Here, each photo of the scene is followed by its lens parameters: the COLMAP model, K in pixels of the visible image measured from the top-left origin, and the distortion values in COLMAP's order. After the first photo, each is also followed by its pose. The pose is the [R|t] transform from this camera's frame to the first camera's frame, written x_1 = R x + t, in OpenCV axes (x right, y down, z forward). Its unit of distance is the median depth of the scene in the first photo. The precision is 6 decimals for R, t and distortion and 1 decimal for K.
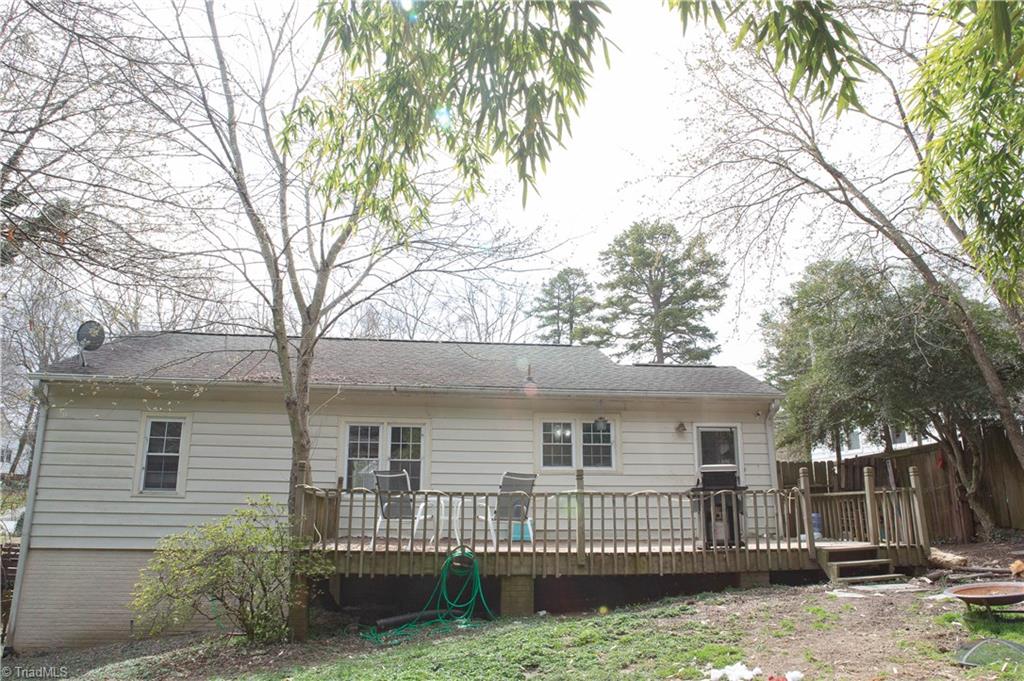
lens RADIAL K [[714.5, 0, 497.3], [0, 714.5, 337.9], [0, 0, 1]] dist [-0.075995, 0.064150]
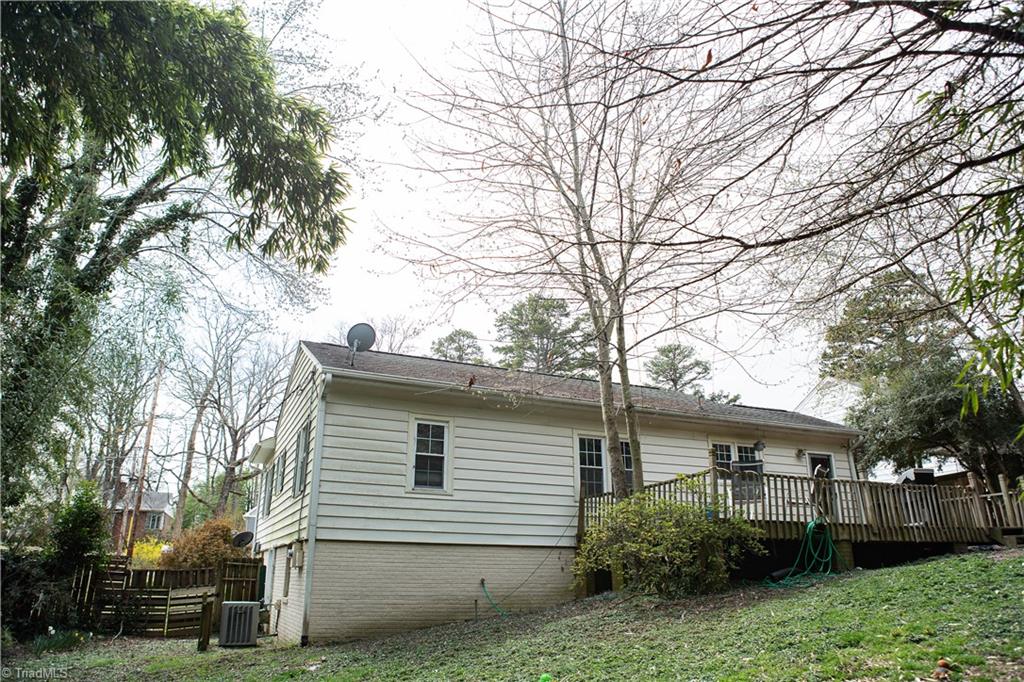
lens RADIAL K [[714.5, 0, 497.3], [0, 714.5, 338.4], [0, 0, 1]] dist [-0.075995, 0.064150]
pose [[0.955301, 0.092508, 0.280789, -0.697895], [-0.065912, 0.992521, -0.102749, 0.095259], [-0.288194, 0.079649, 0.954254, -0.073882]]
